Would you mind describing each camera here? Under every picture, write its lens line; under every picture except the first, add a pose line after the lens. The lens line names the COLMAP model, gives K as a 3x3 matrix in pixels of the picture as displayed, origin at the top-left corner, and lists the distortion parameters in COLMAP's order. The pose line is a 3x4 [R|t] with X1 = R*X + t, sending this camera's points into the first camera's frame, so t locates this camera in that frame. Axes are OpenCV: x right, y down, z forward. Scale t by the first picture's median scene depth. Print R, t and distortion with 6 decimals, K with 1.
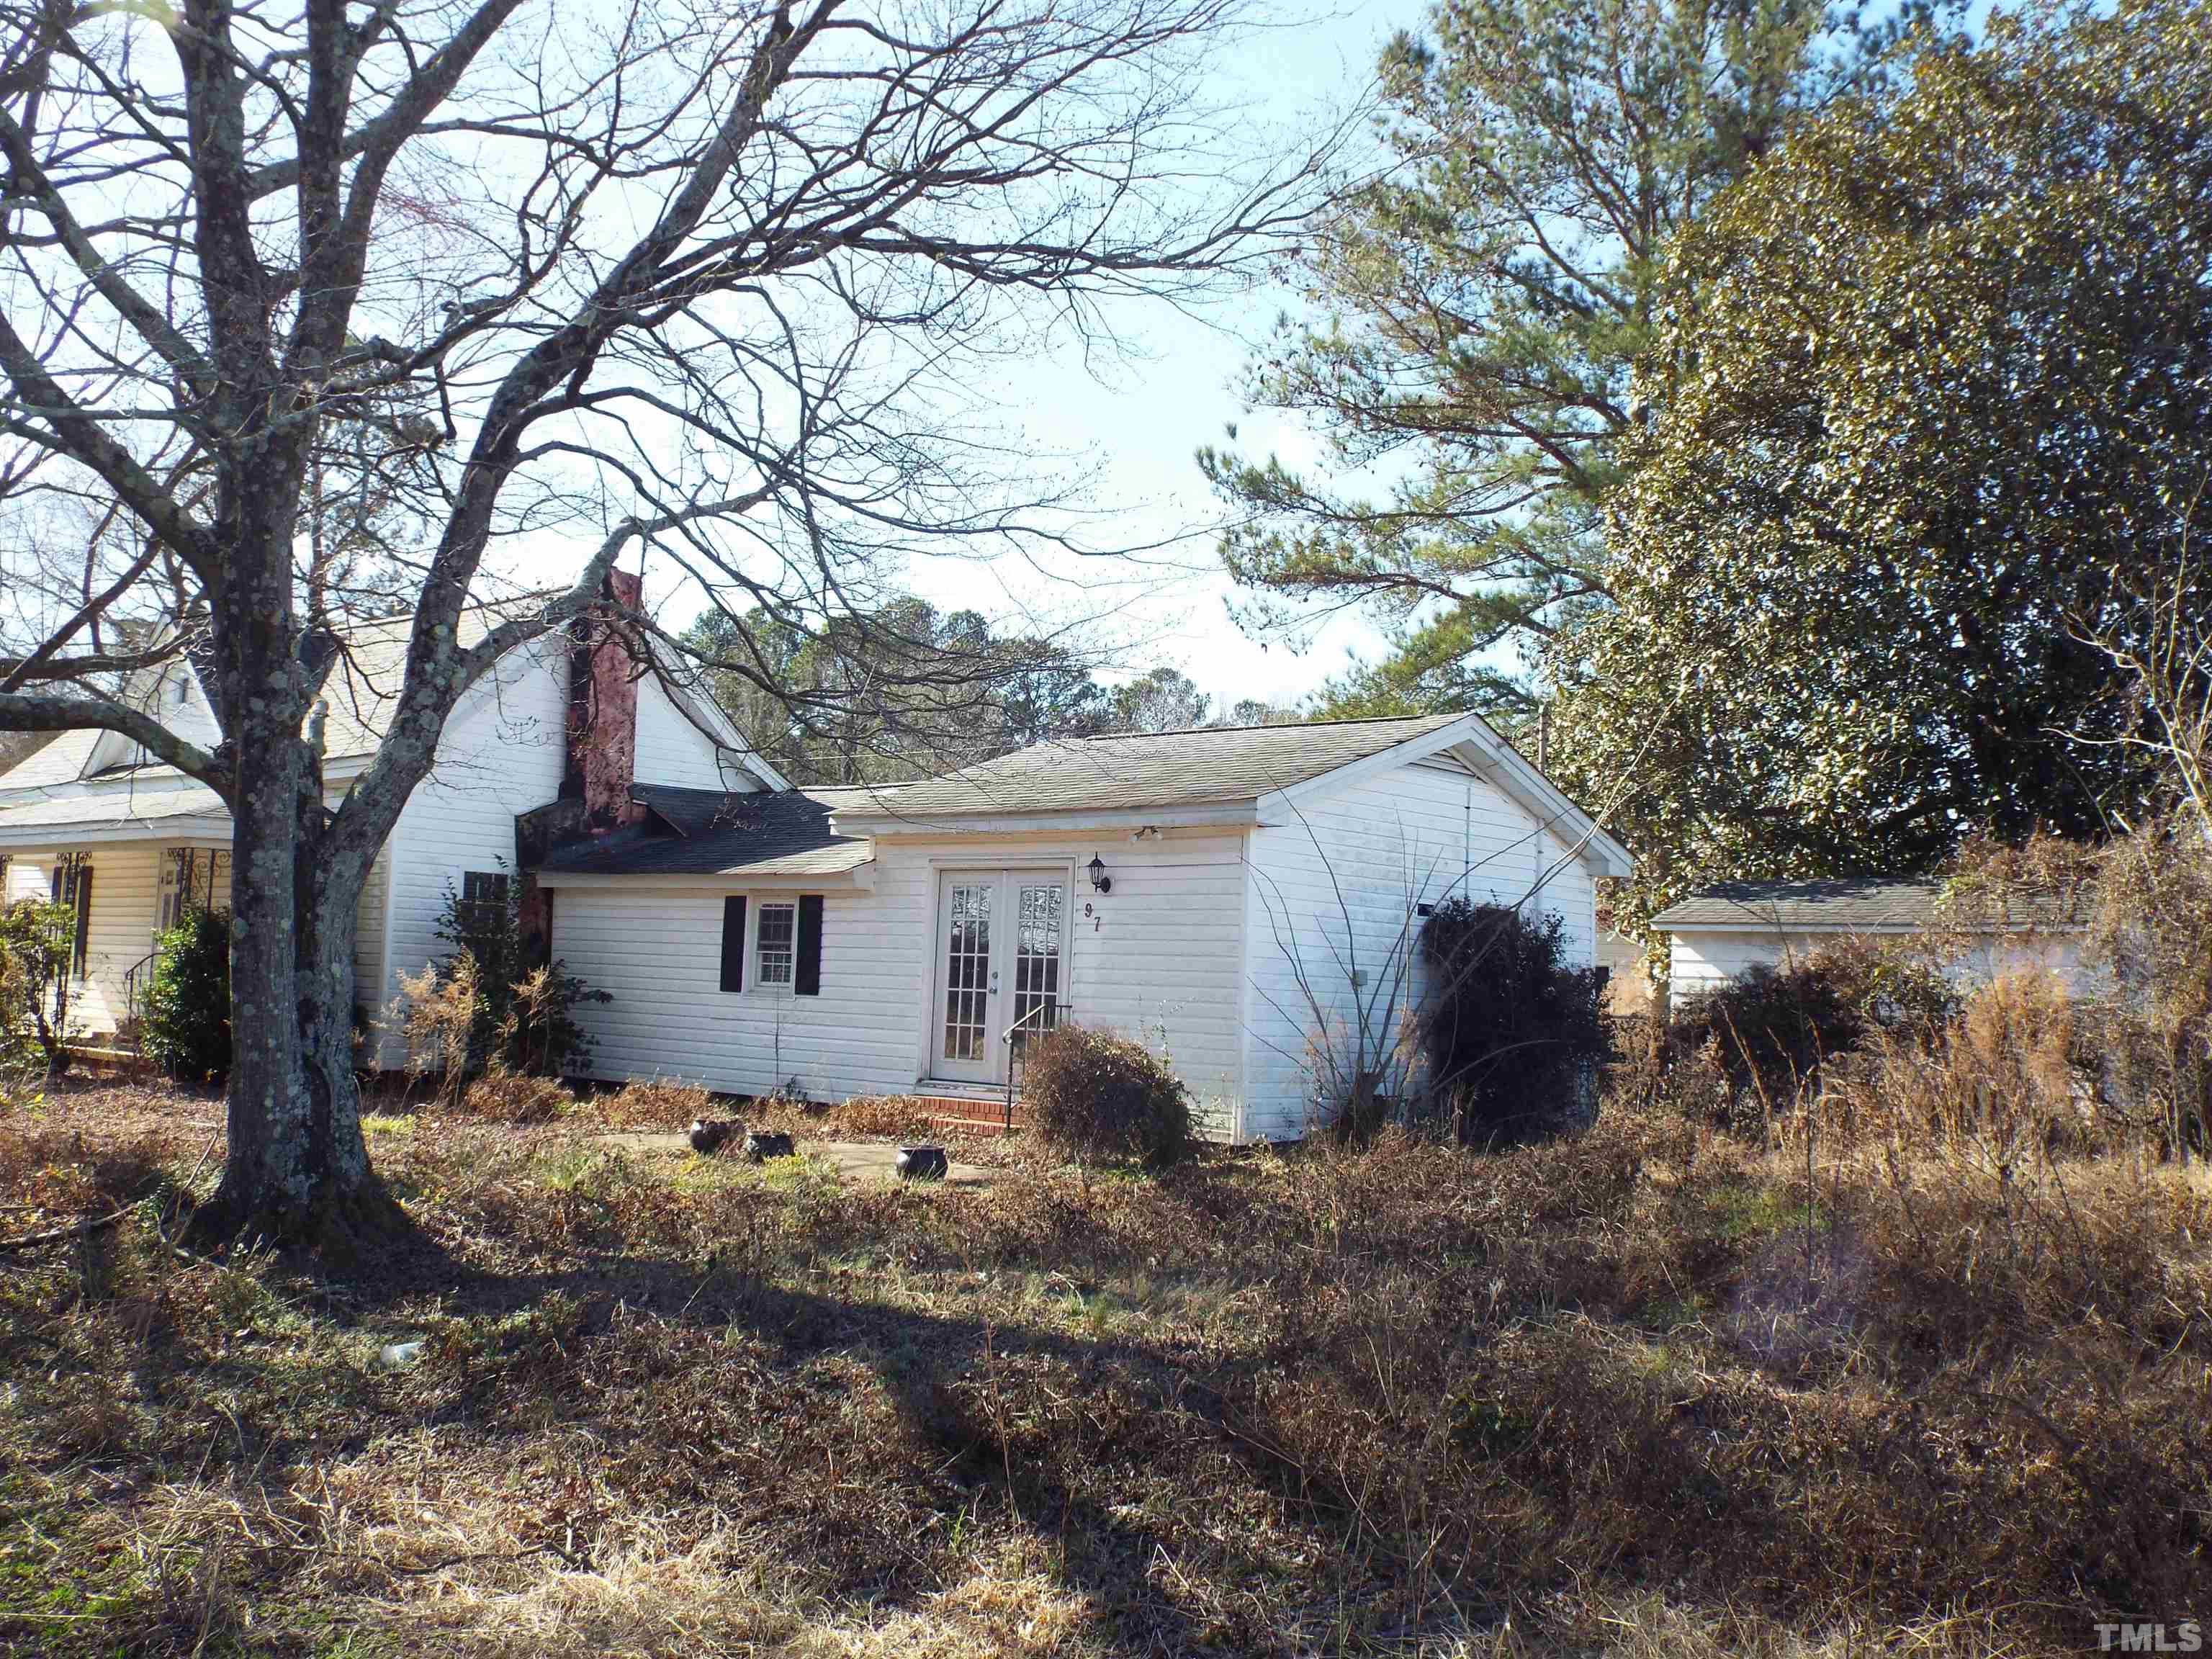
lens RADIAL K [[2038.8, 0, 1109.3], [0, 2038.8, 823.0], [0, 0, 1]] dist [-0.012966, 0.000000]
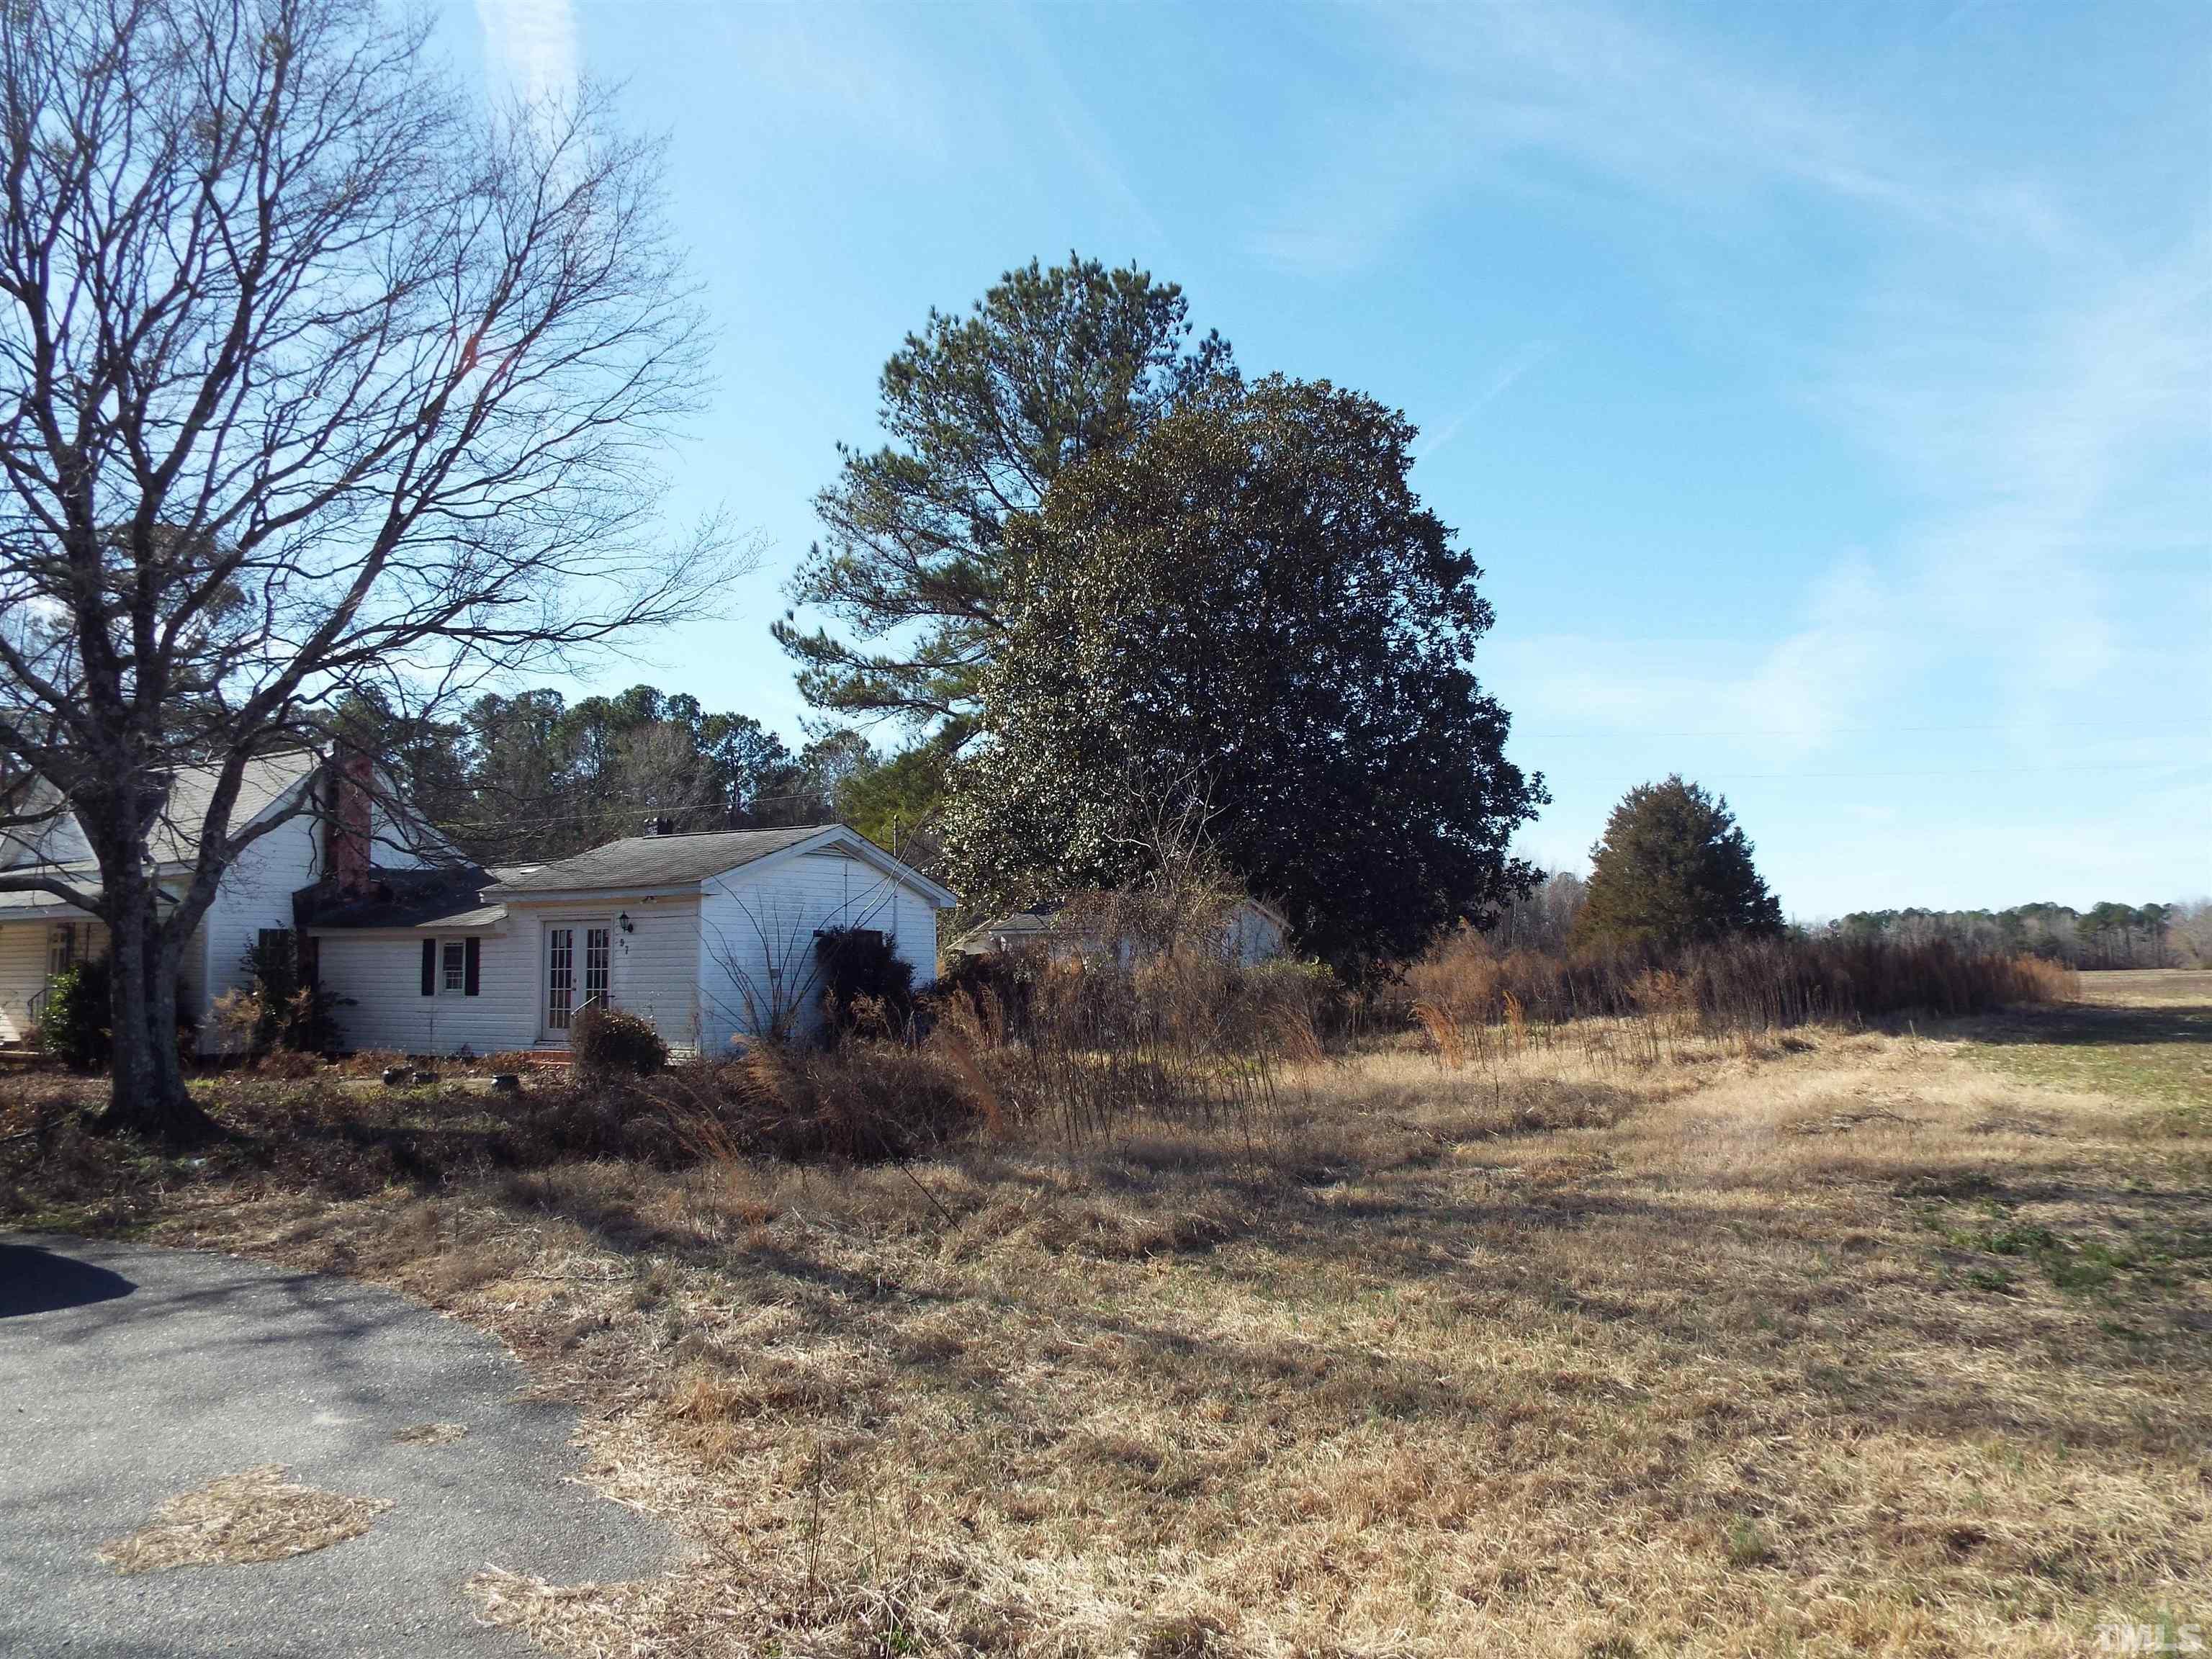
lens RADIAL K [[1580.9, 0, 1100.9], [0, 1580.9, 841.6], [0, 0, 1]] dist [0.002092, 0.002285]
pose [[0.986176, -0.032833, 0.162416, 0.154021], [0.031895, 0.999456, 0.008381, -0.037496], [-0.162603, -0.003084, 0.986687, -0.379921]]
